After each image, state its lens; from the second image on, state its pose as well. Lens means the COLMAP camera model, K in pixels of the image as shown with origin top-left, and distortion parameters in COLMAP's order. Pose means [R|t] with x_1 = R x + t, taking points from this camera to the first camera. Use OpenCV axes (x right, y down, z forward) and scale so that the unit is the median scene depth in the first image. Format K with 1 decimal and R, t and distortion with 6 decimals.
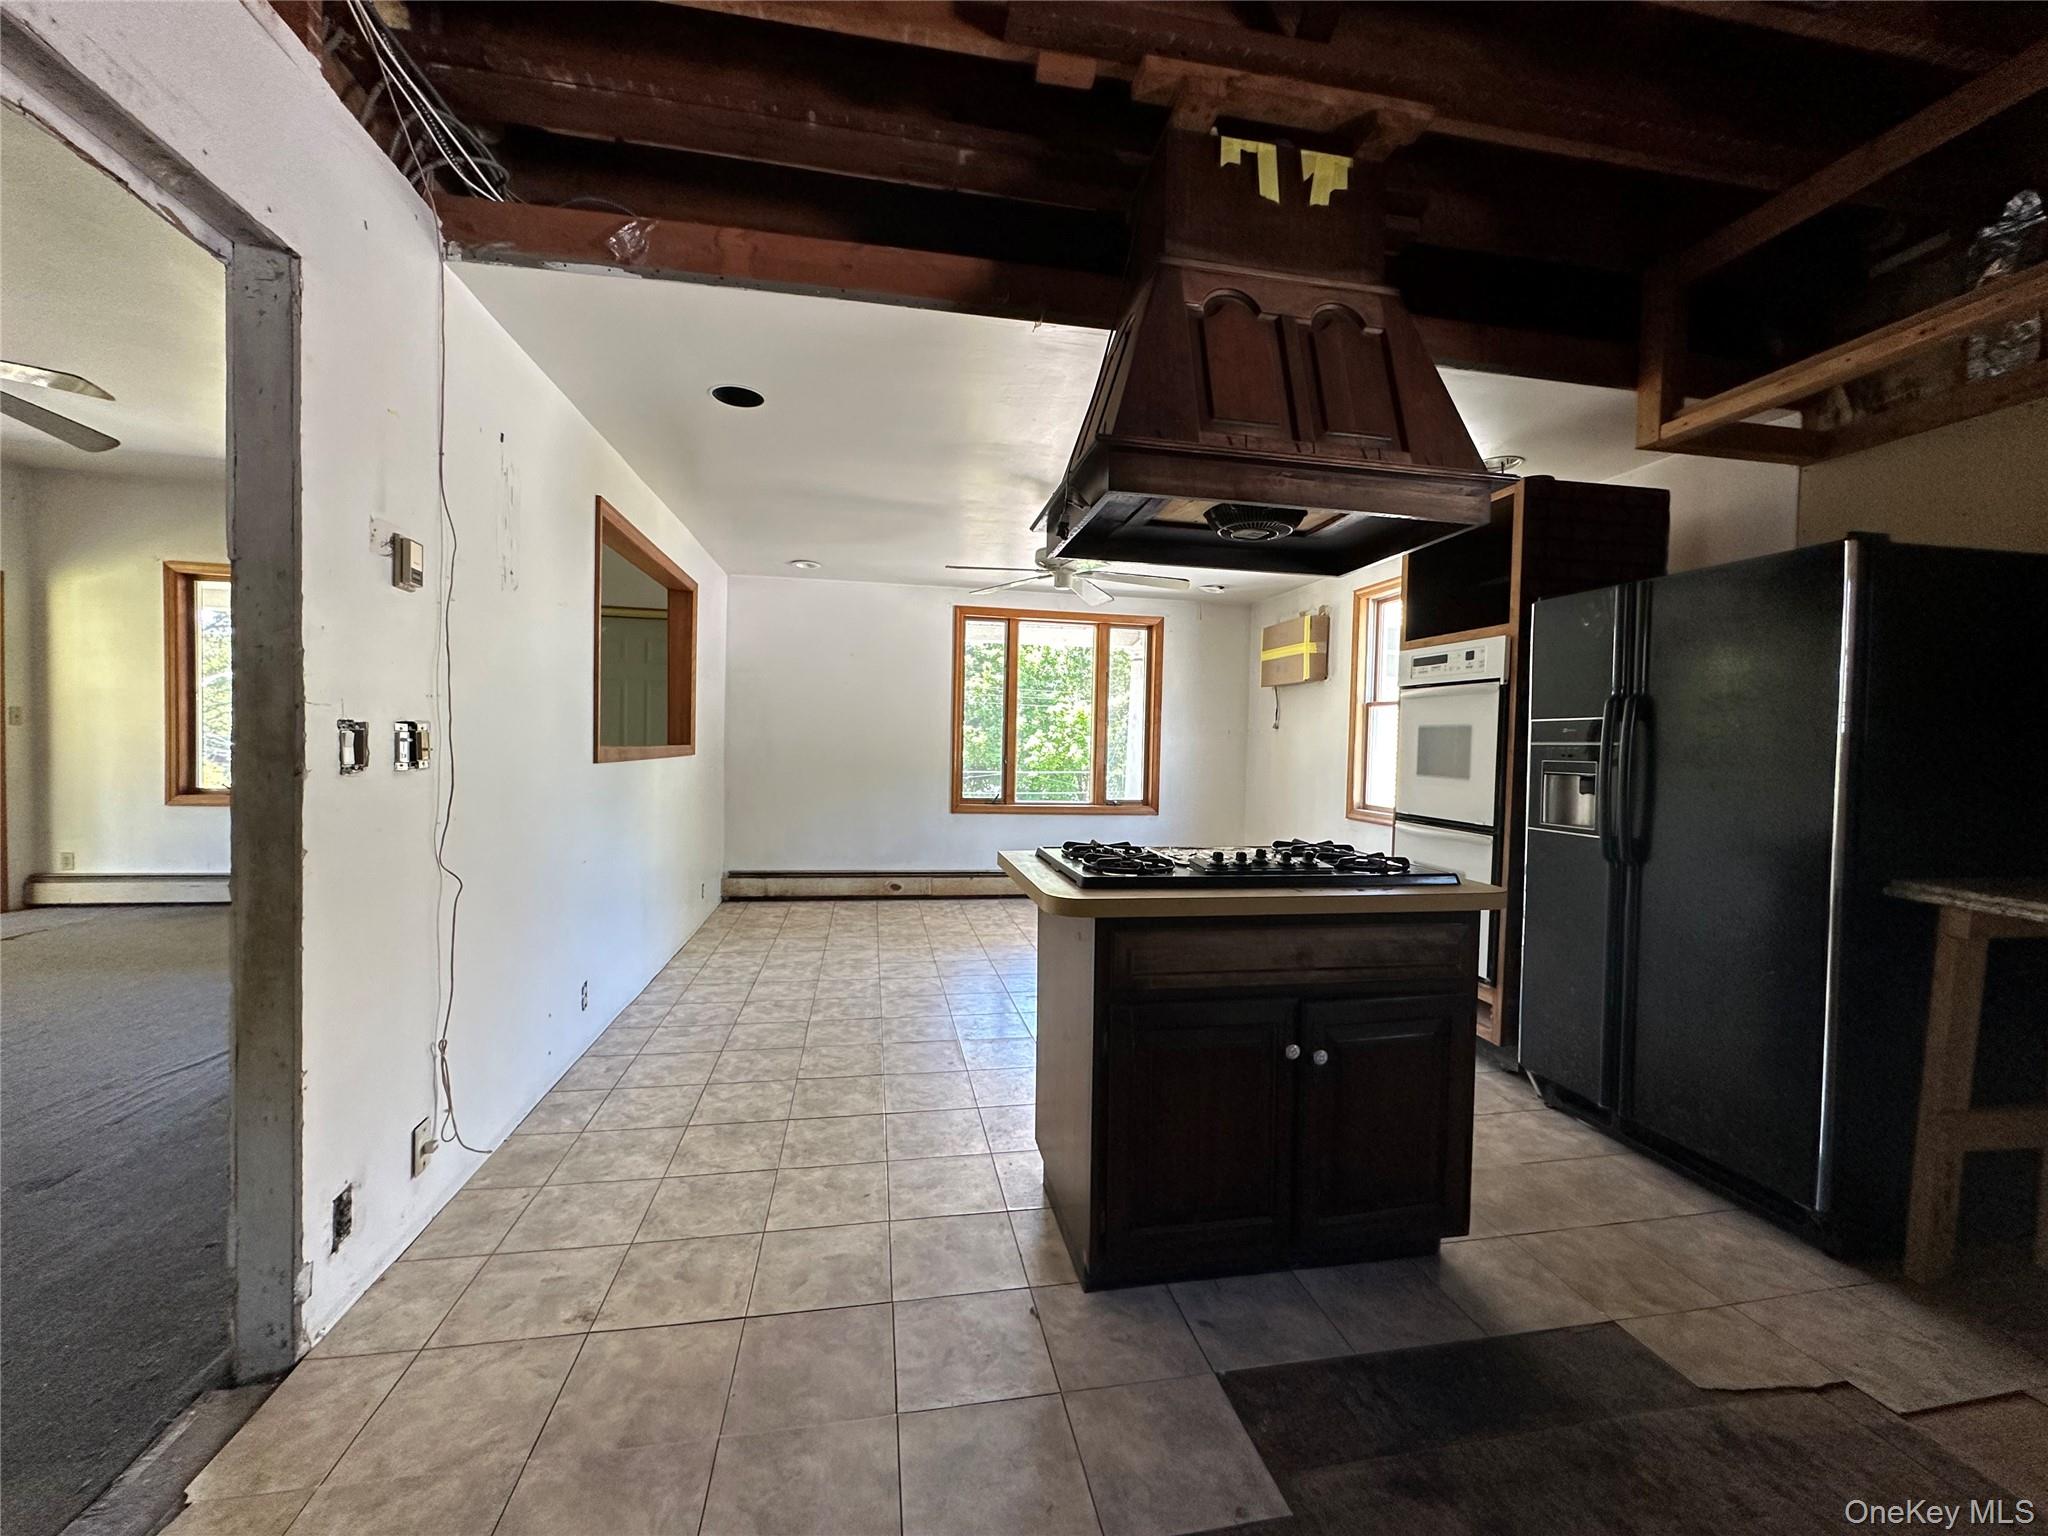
lens RADIAL K [[821.1, 0, 1024.0], [0, 821.1, 768.0], [0, 0, 1]] dist [0.000575, 0.000602]
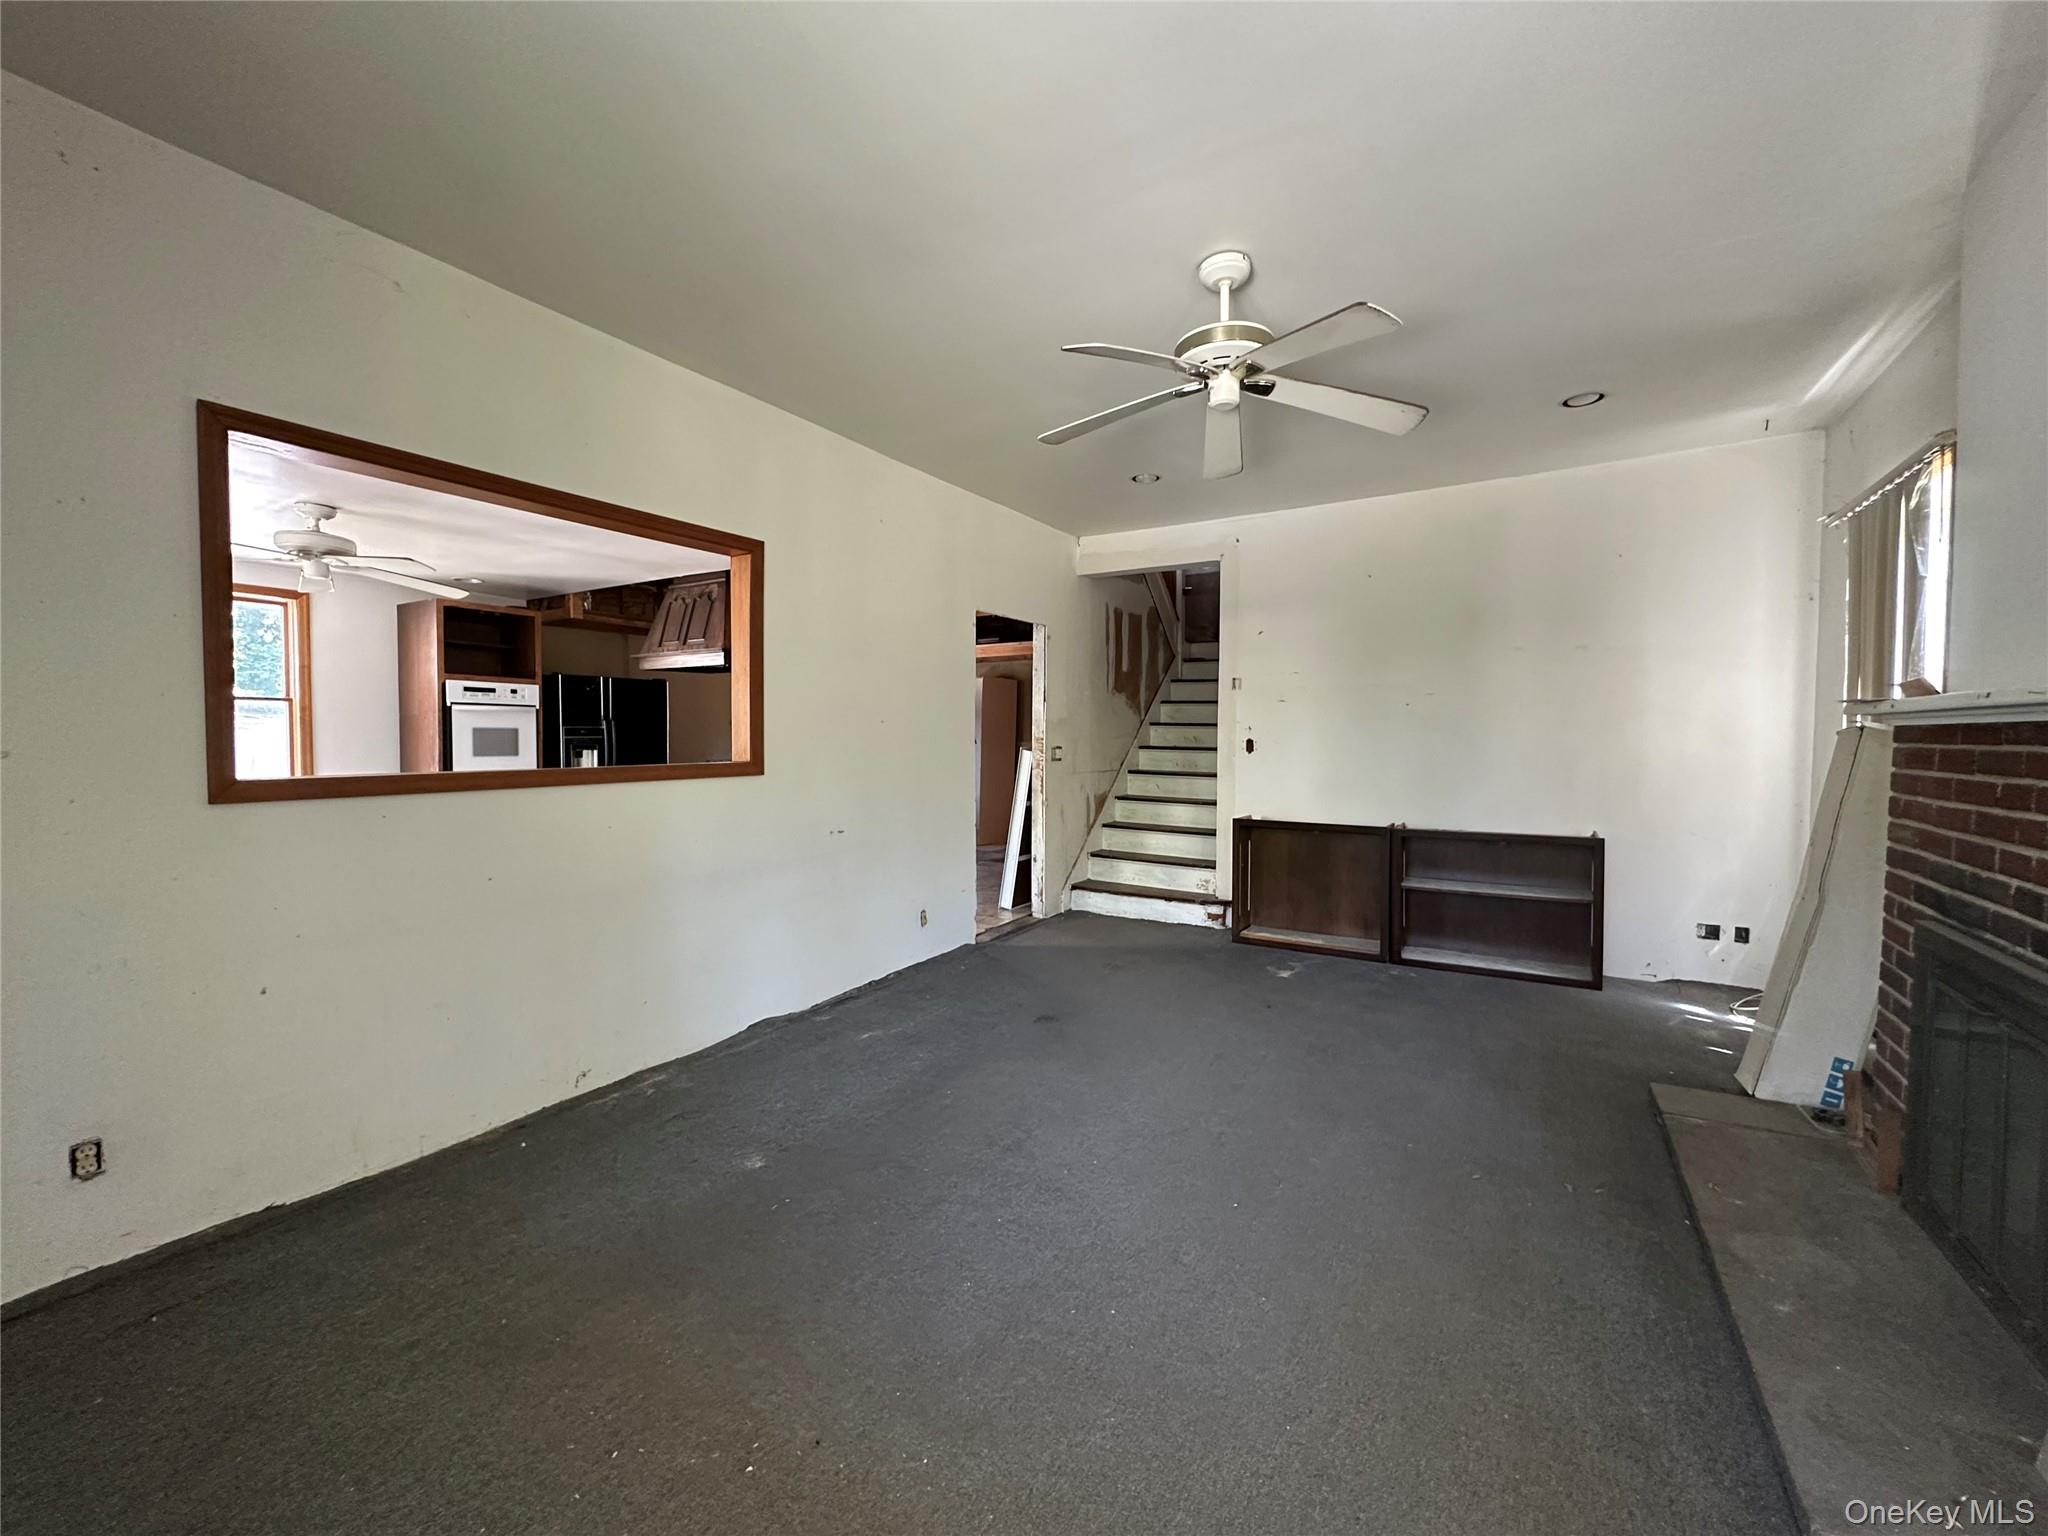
lens RADIAL K [[821.1, 0, 1024.0], [0, 821.1, 768.0], [0, 0, 1]] dist [0.000575, 0.000602]
pose [[-0.740575, -0.050289, 0.670089, -1.484620], [0.002596, 0.996974, 0.077691, -0.095078], [-0.671969, 0.059276, -0.738204, 1.471646]]
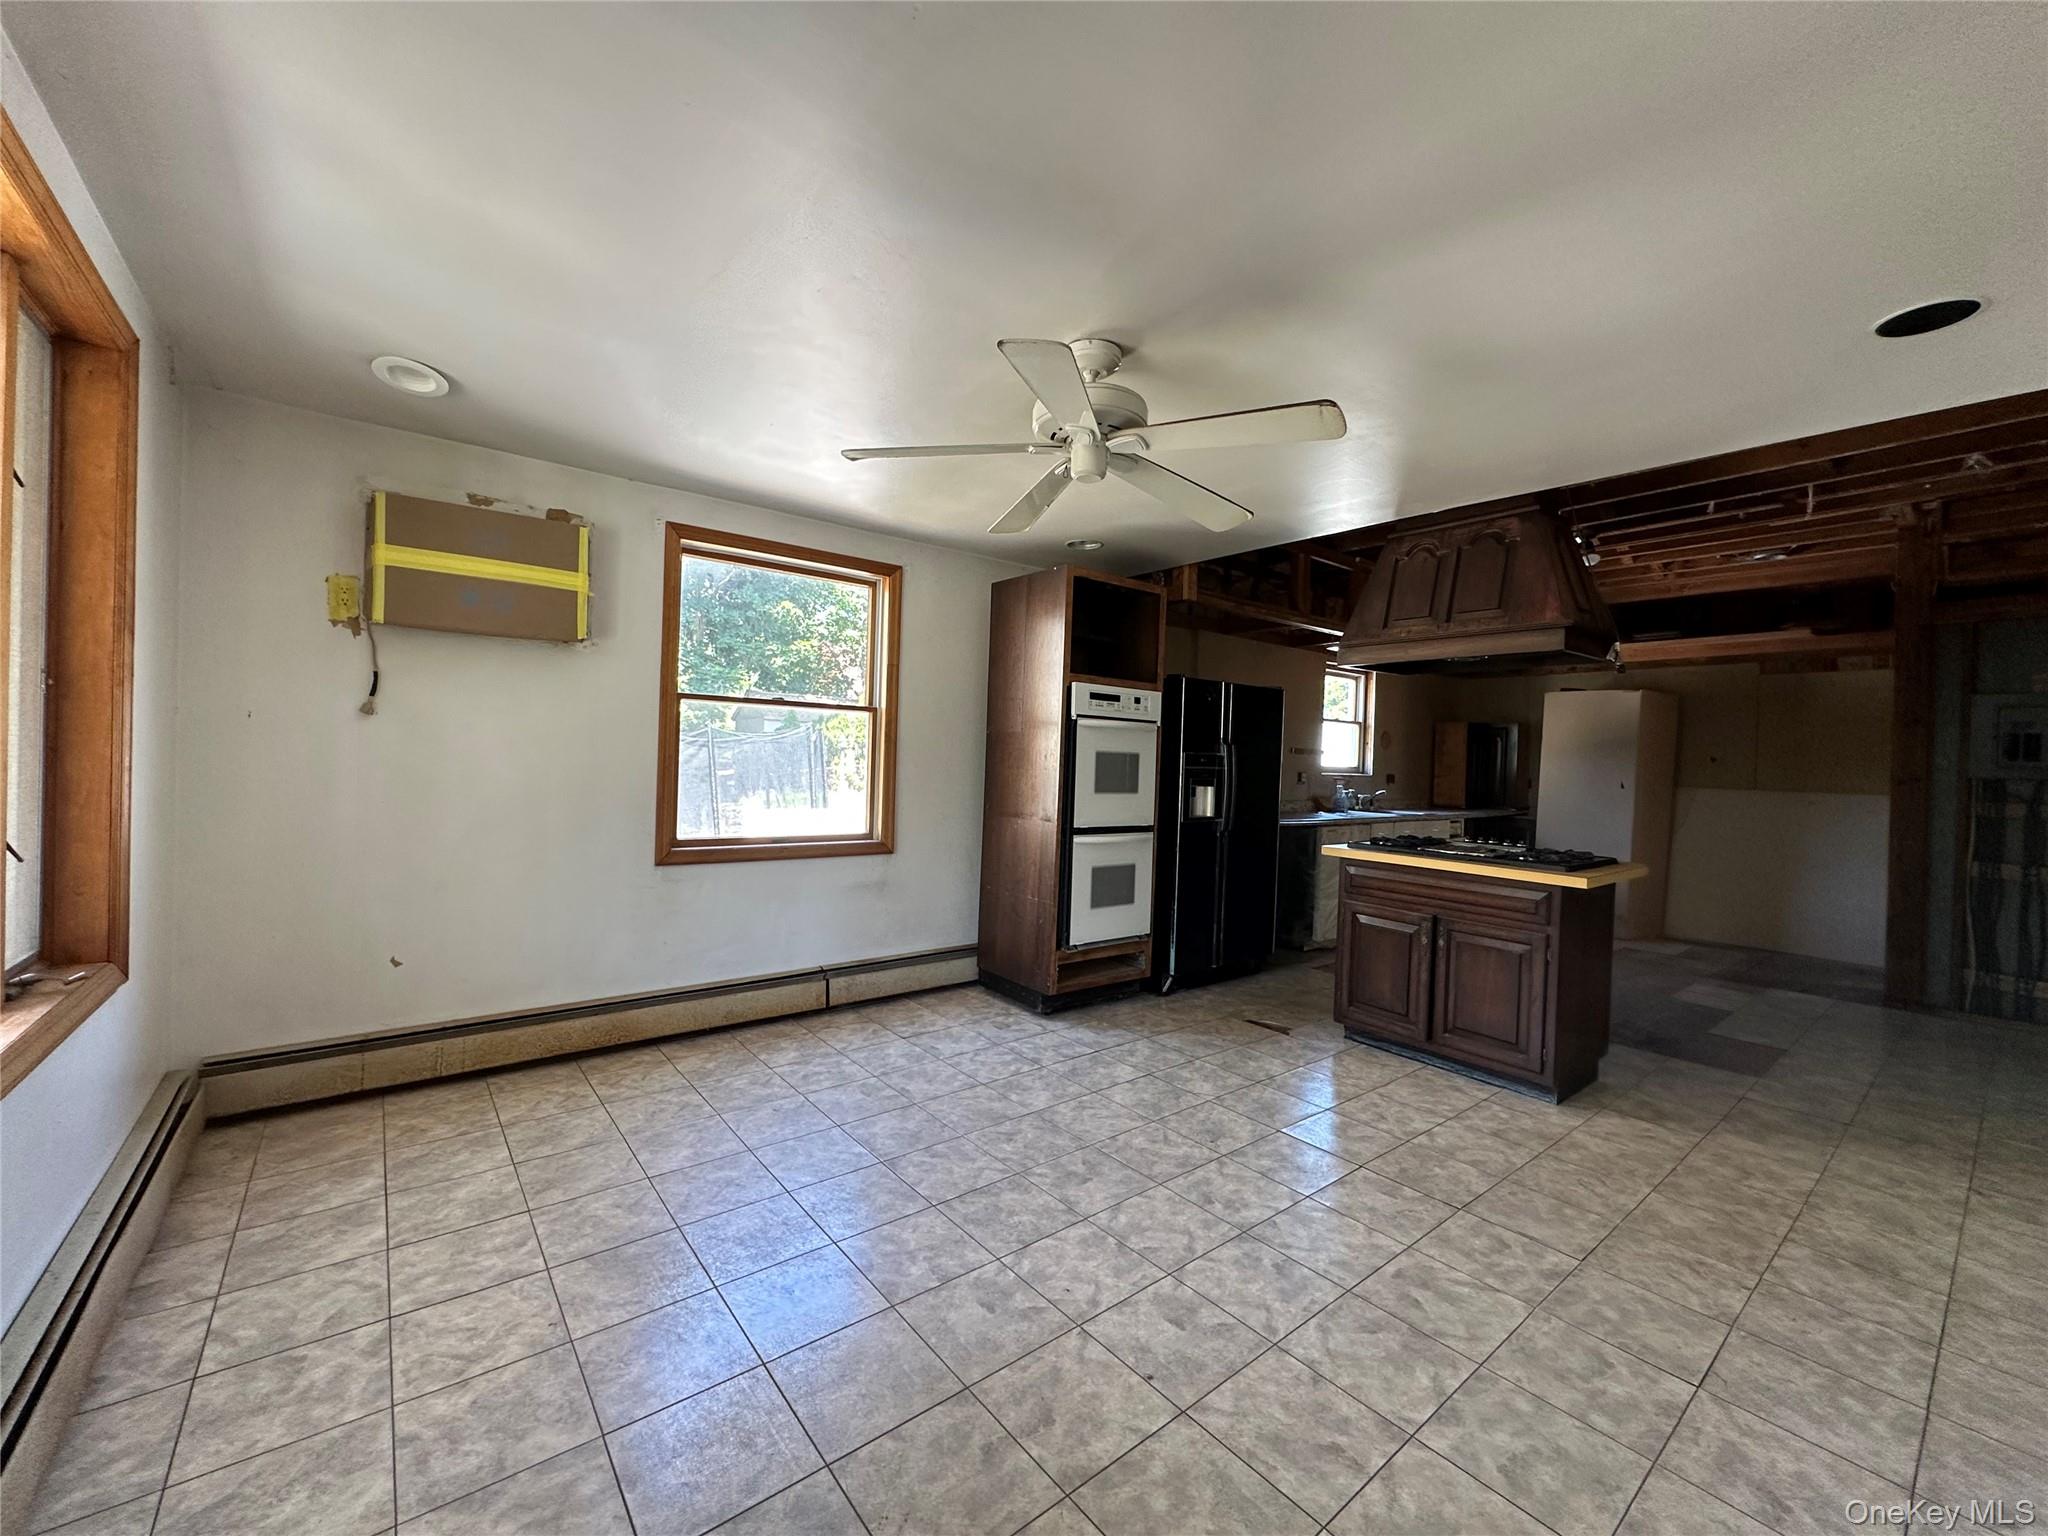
lens RADIAL K [[821.1, 0, 1024.0], [0, 821.1, 768.0], [0, 0, 1]] dist [0.000575, 0.000602]
pose [[-0.471417, -0.047089, 0.880652, -0.498513], [-0.012745, 0.998833, 0.046586, -0.079212], [-0.881818, 0.010737, -0.471467, 1.620631]]
